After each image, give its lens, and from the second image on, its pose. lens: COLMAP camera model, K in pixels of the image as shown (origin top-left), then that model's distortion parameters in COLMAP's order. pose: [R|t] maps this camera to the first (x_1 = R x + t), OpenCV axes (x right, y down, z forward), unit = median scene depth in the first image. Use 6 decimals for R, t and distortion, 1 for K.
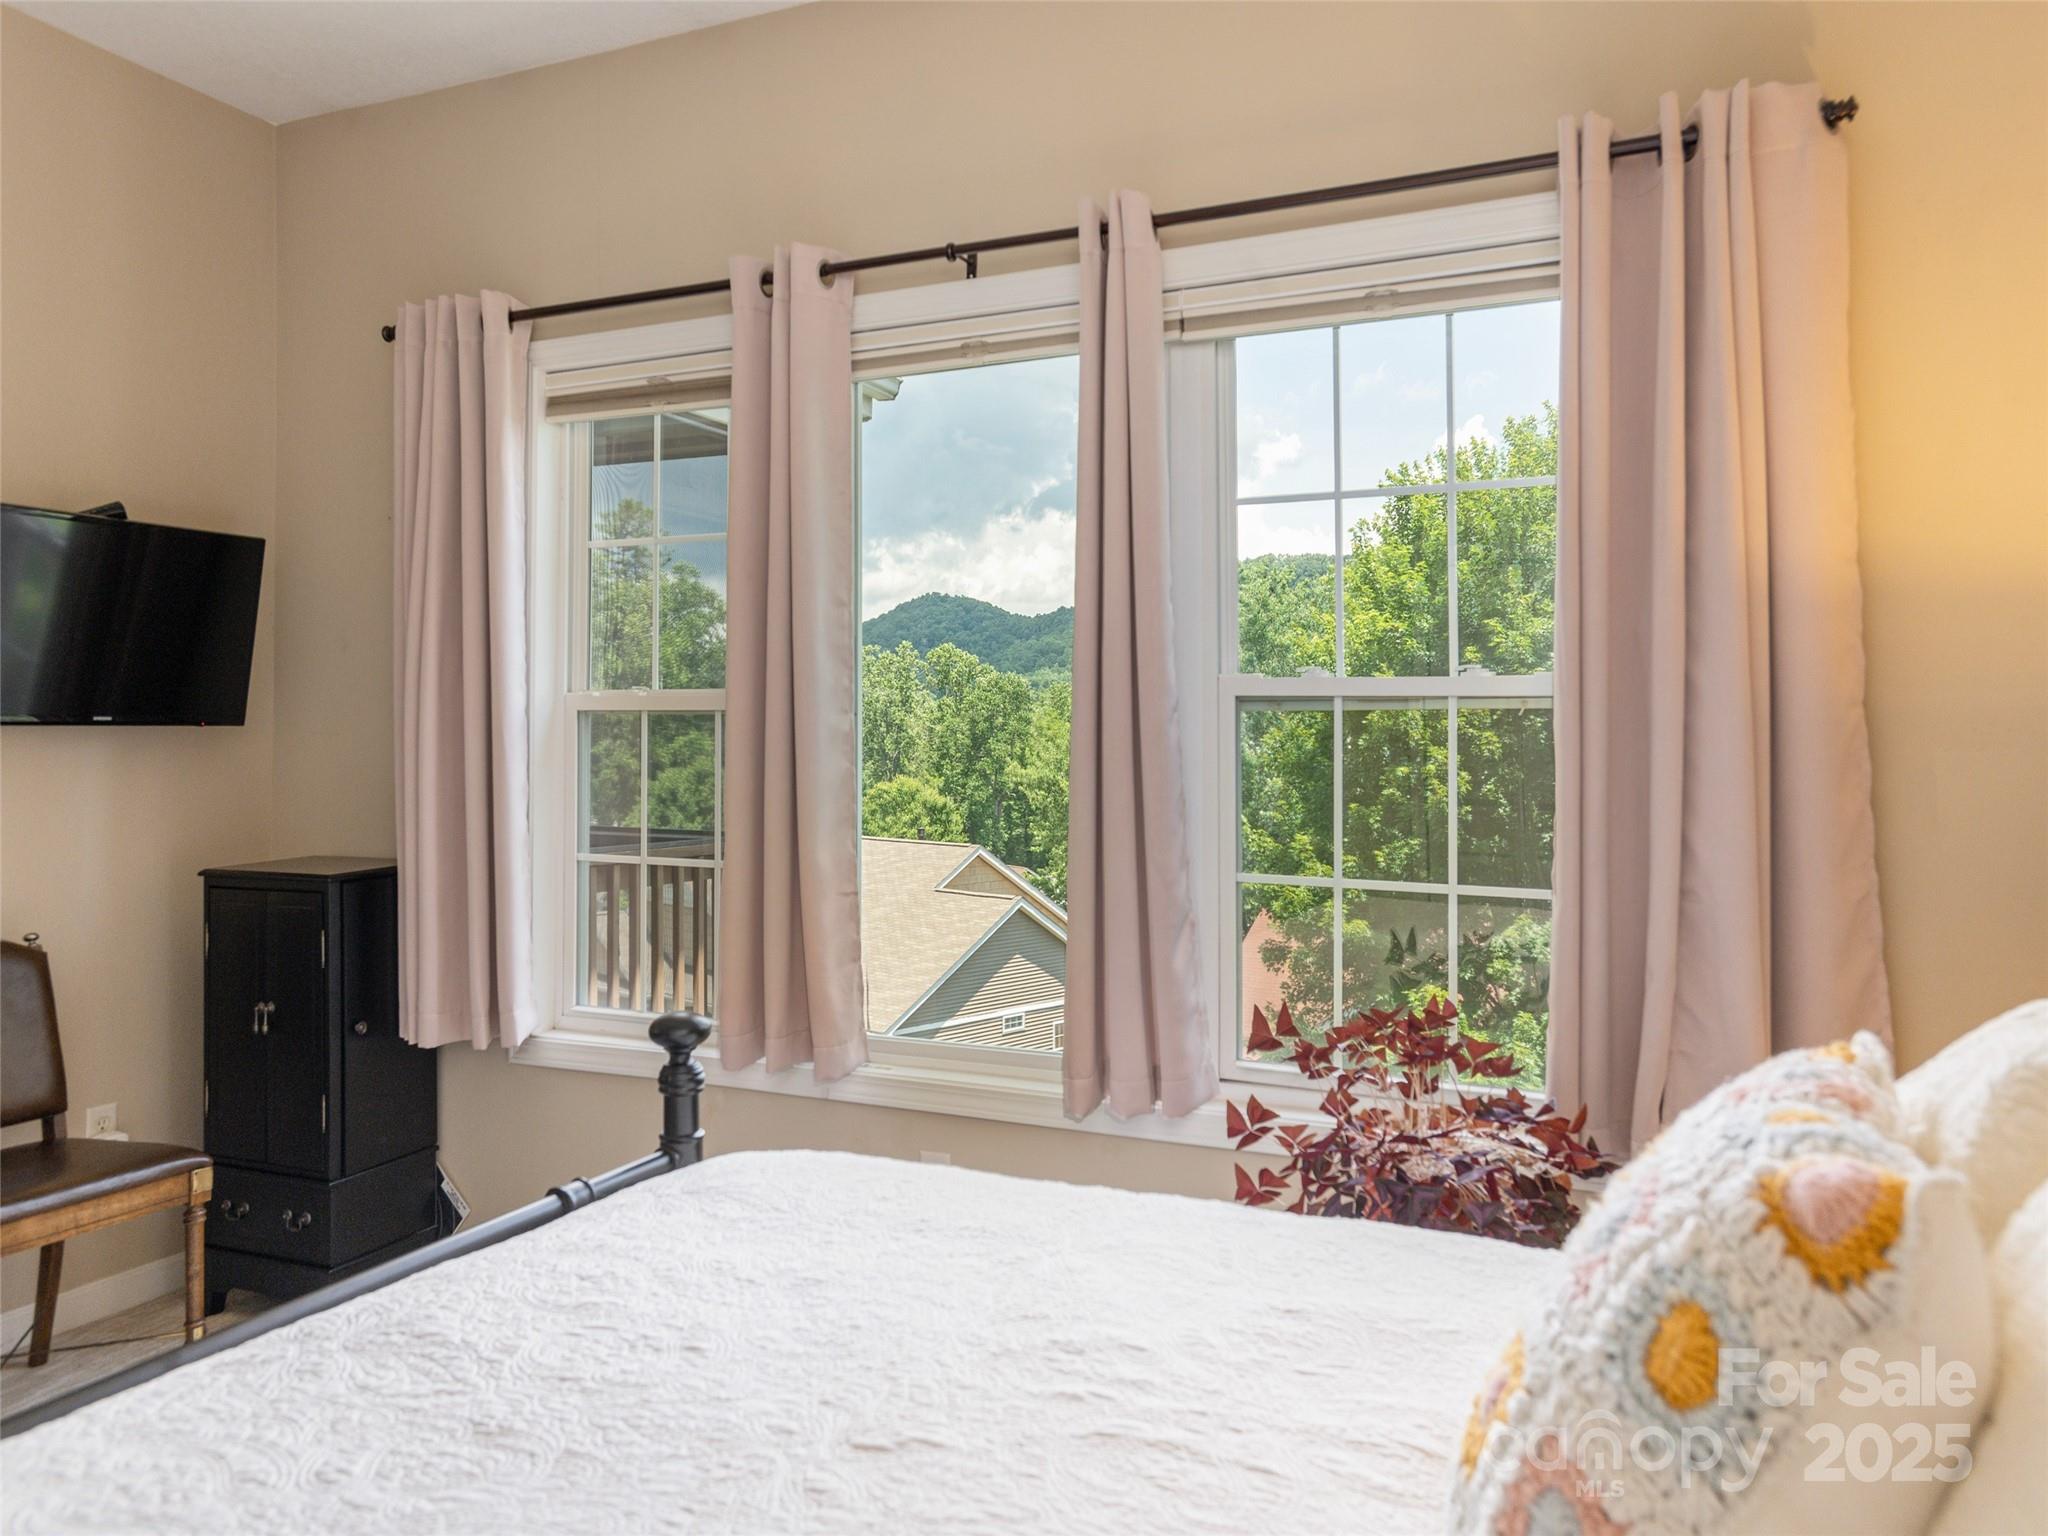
lens RADIAL K [[1422.0, 0, 1024.0], [0, 1422.0, 768.0], [0, 0, 1]] dist [-0.039308, 0.101952]
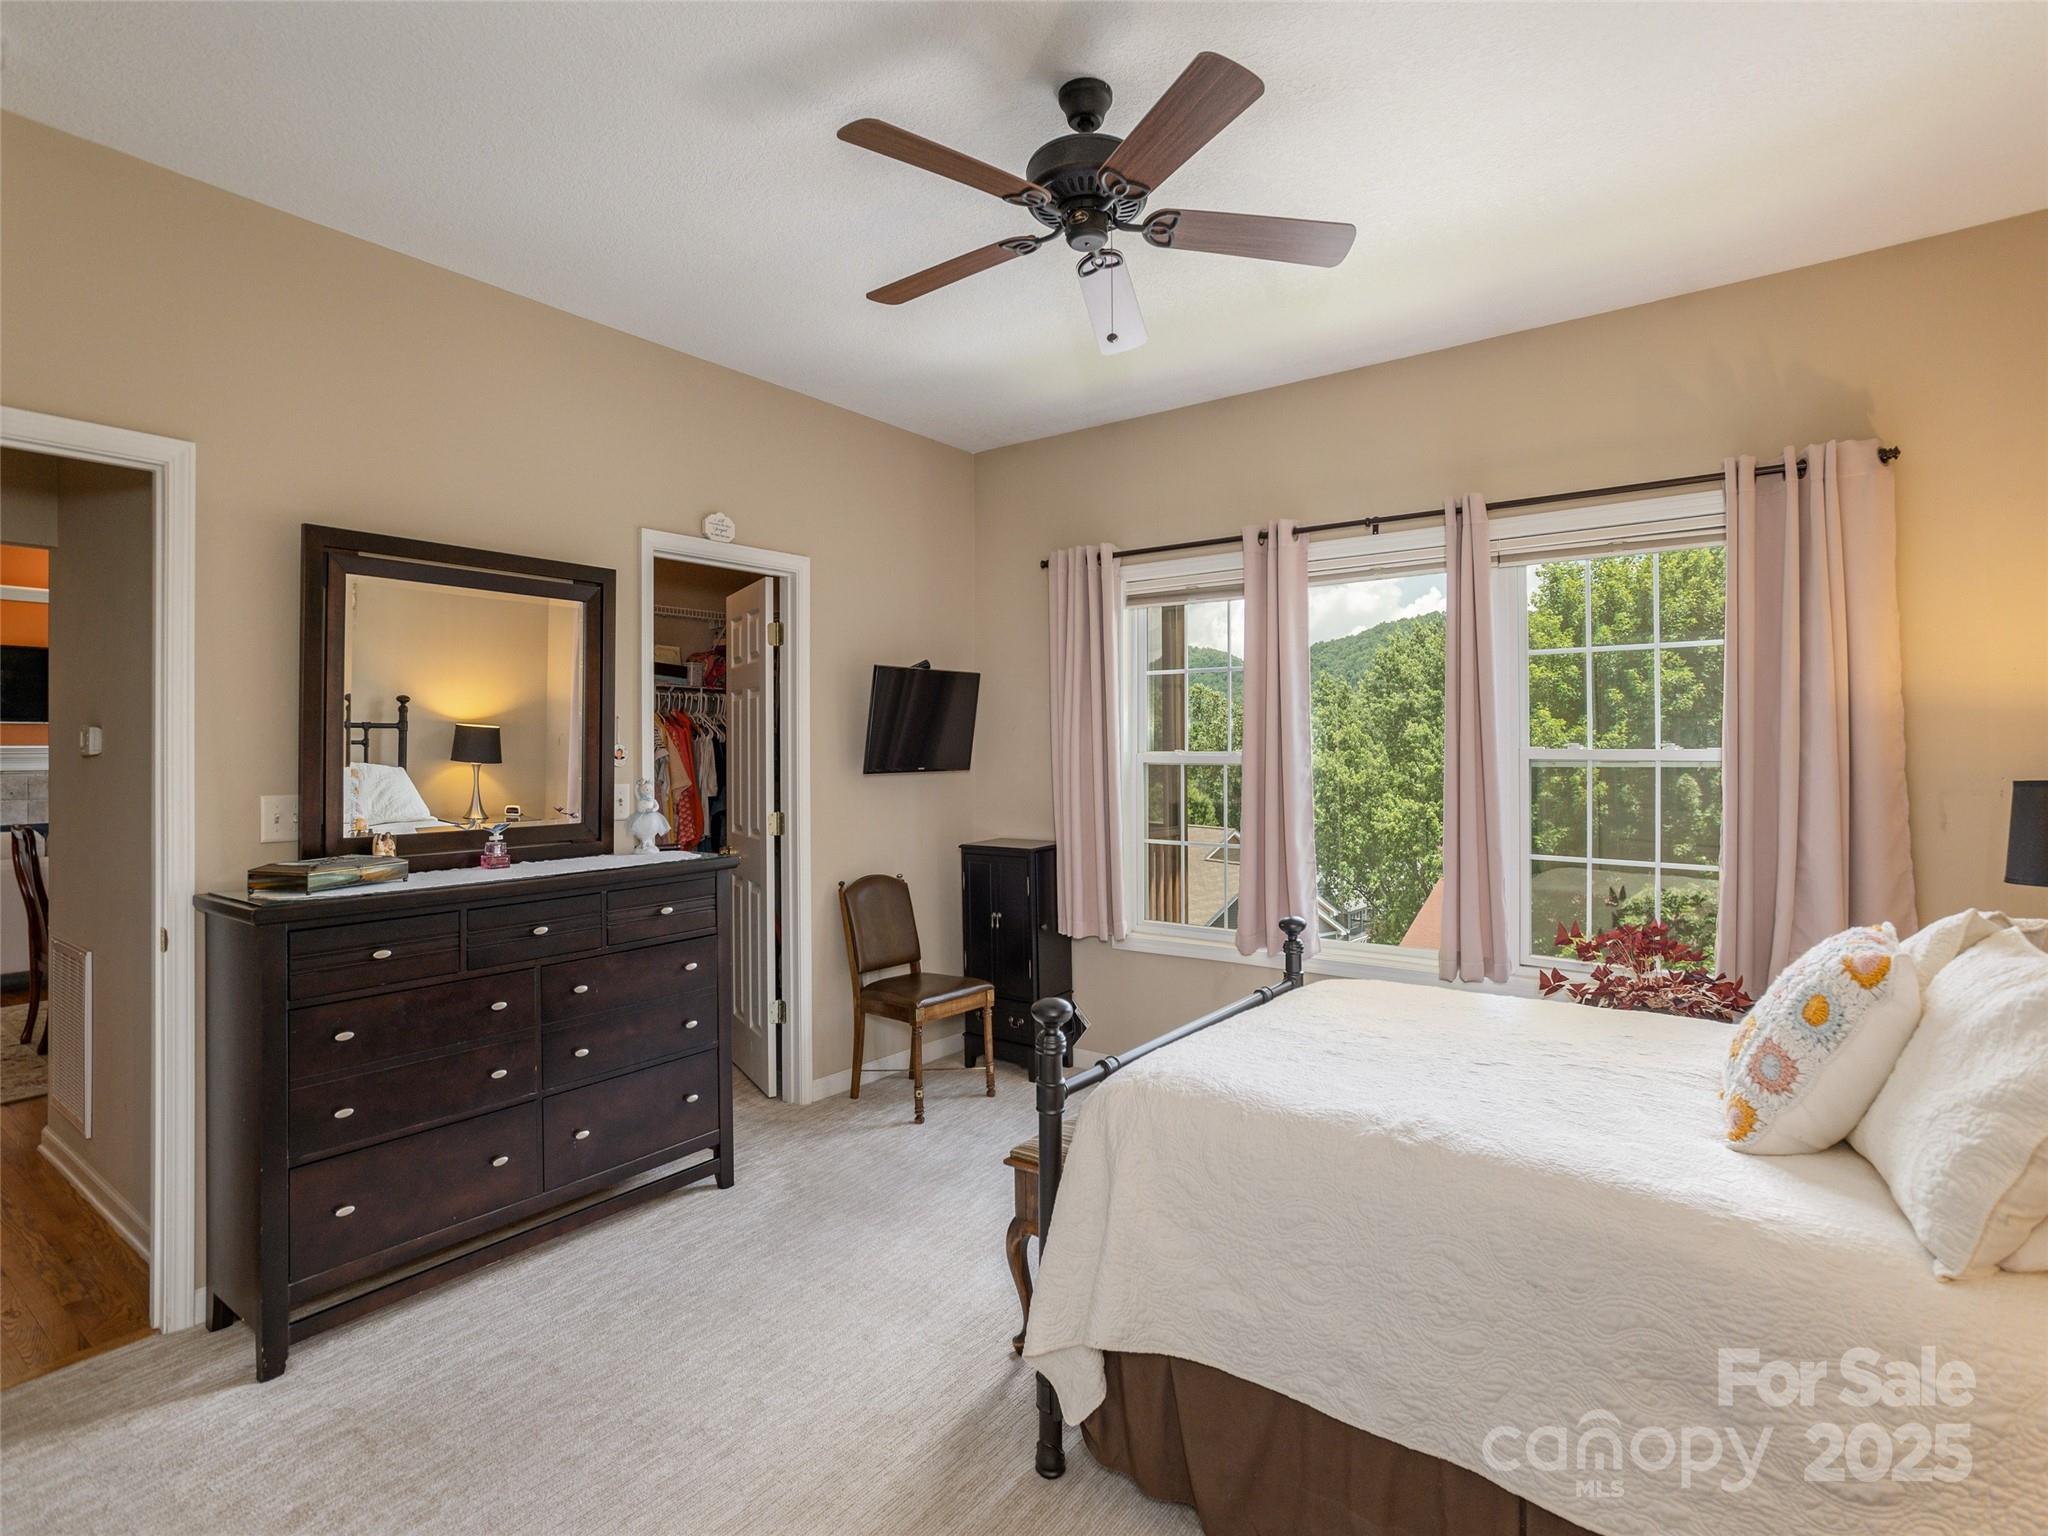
lens RADIAL K [[1013.8, 0, 1061.4], [0, 1013.8, 783.5], [0, 0, 1]] dist [-0.050626, 0.037529]
pose [[0.983181, 0.002909, -0.182610, -0.232950], [-0.000805, 0.999932, 0.011596, -0.036790], [0.182631, -0.011254, 0.983117, -0.441204]]
